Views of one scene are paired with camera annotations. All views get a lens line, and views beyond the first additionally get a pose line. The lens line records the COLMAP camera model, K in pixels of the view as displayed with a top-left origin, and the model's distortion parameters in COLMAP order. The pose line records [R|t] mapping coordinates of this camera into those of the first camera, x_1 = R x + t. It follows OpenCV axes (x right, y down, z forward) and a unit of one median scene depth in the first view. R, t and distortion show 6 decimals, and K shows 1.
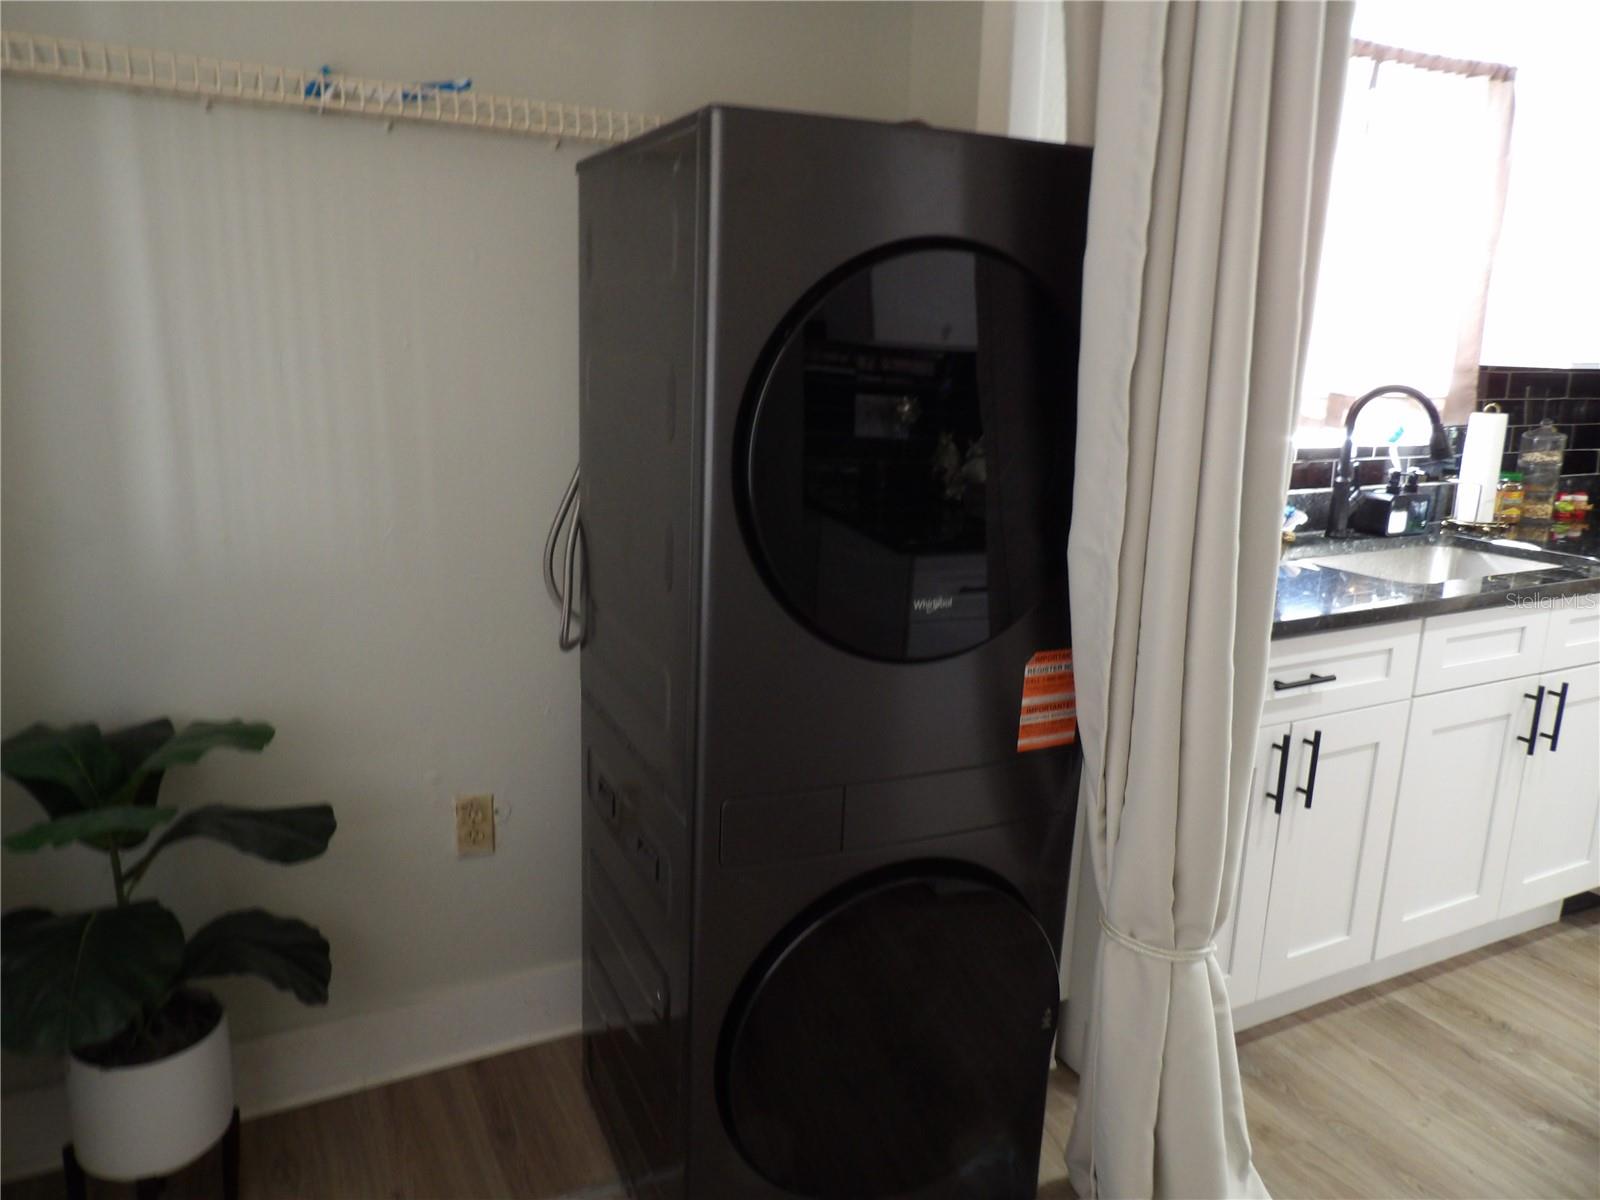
lens RADIAL K [[1140.4, 0, 800.0], [0, 1140.4, 600.0], [0, 0, 1]] dist [-0.005020, 0.006739]
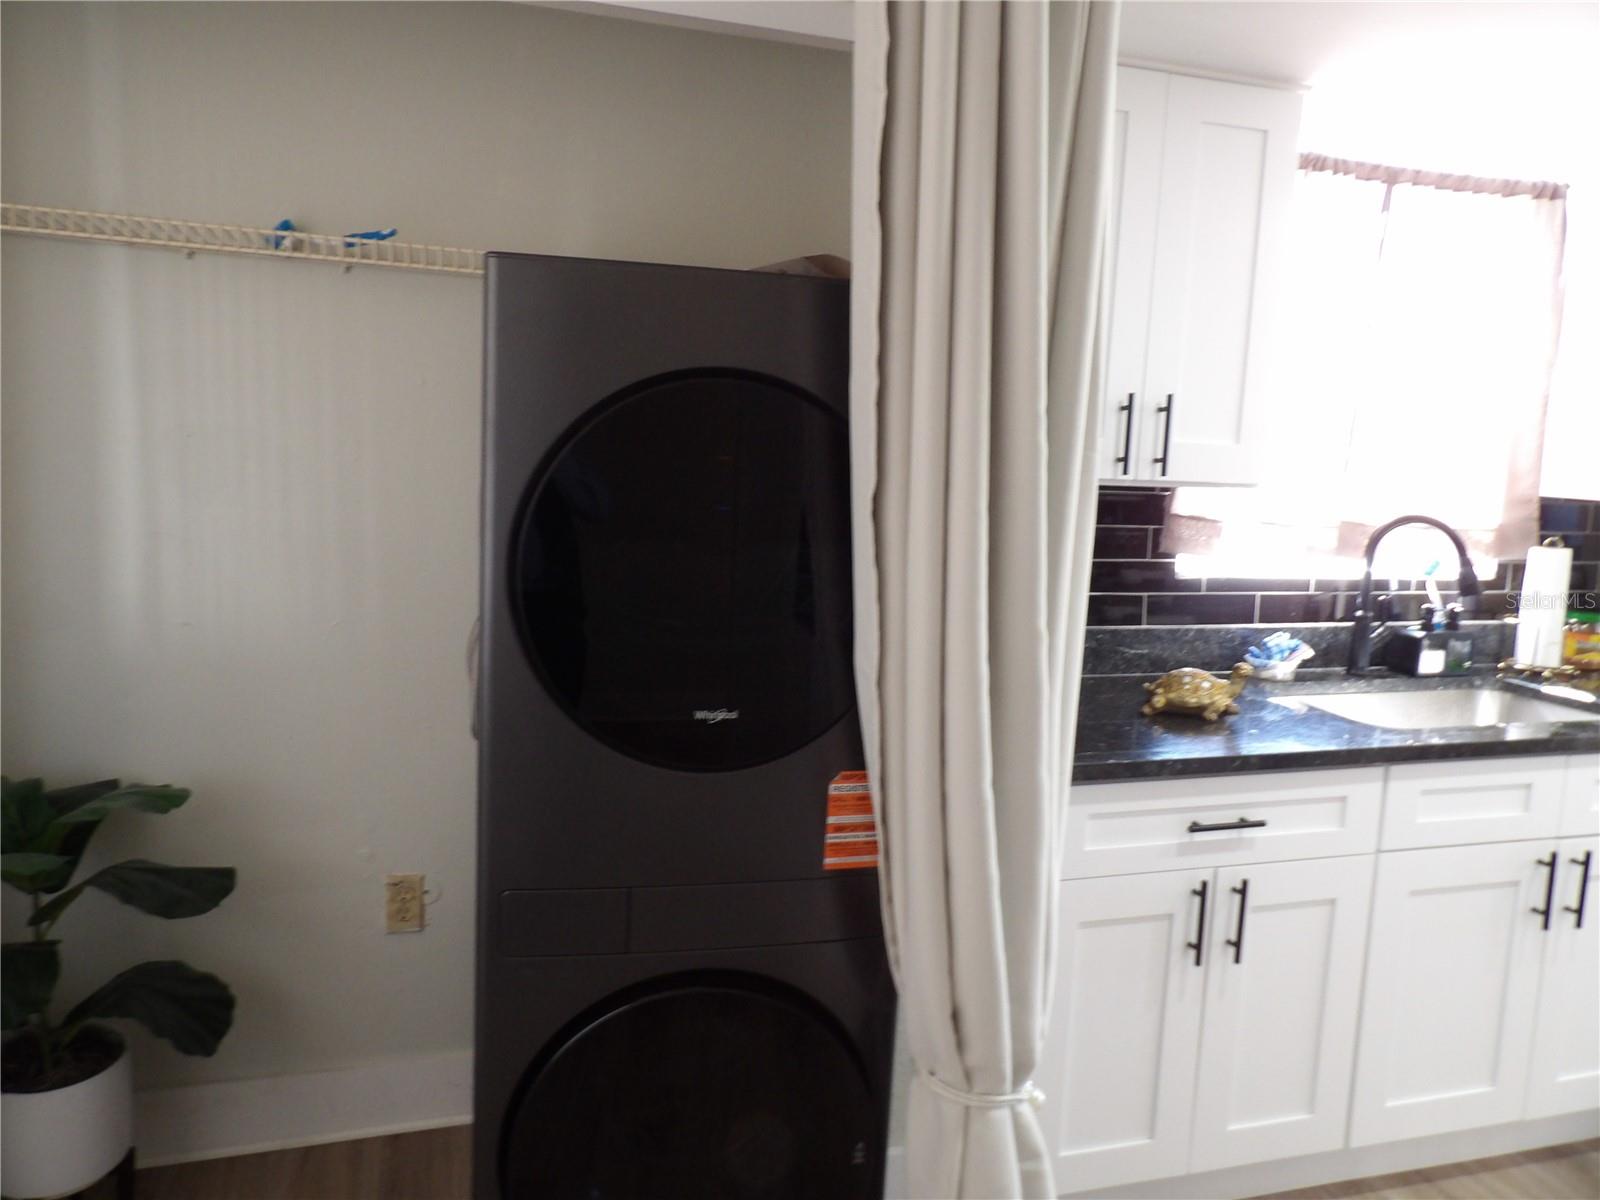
lens RADIAL K [[1159.6, 0, 803.6], [0, 1159.6, 594.2], [0, 0, 1]] dist [-0.034591, 0.047112]
pose [[0.982324, 0.038894, -0.183101, 0.208839], [-0.057024, 0.993861, -0.094813, -0.005665], [0.178290, 0.103578, 0.978511, -0.009690]]
